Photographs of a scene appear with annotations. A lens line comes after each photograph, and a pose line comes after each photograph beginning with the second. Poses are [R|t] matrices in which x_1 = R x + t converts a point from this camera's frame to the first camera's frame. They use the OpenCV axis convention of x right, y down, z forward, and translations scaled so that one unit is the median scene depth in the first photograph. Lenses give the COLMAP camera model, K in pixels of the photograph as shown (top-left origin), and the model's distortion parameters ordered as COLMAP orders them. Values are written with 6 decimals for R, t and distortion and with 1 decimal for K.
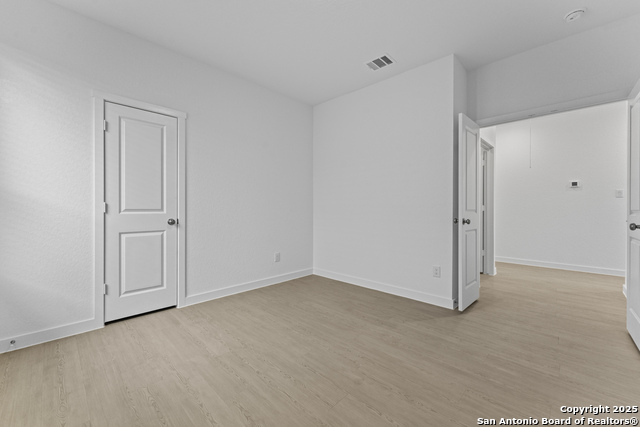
lens RADIAL K [[258.9, 0, 323.0], [0, 258.9, 212.6], [0, 0, 1]] dist [-0.002430, -0.000850]
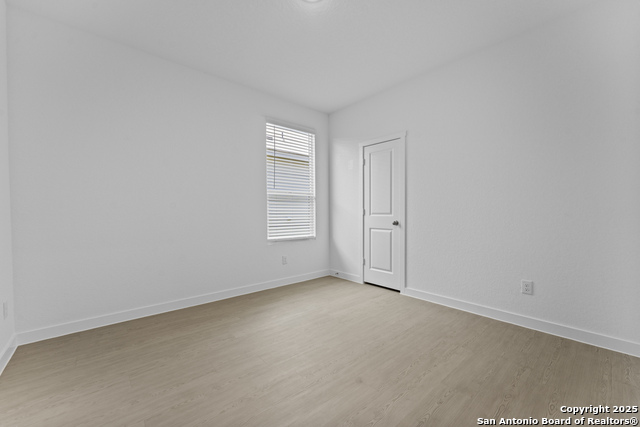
lens RADIAL K [[258.9, 0, 317.5], [0, 258.9, 219.7], [0, 0, 1]] dist [-0.002430, -0.000850]
pose [[-0.106747, 0.026346, -0.993937, 0.725867], [-0.013618, 0.999516, 0.027957, -0.010092], [0.994193, 0.016520, -0.106337, 0.773207]]
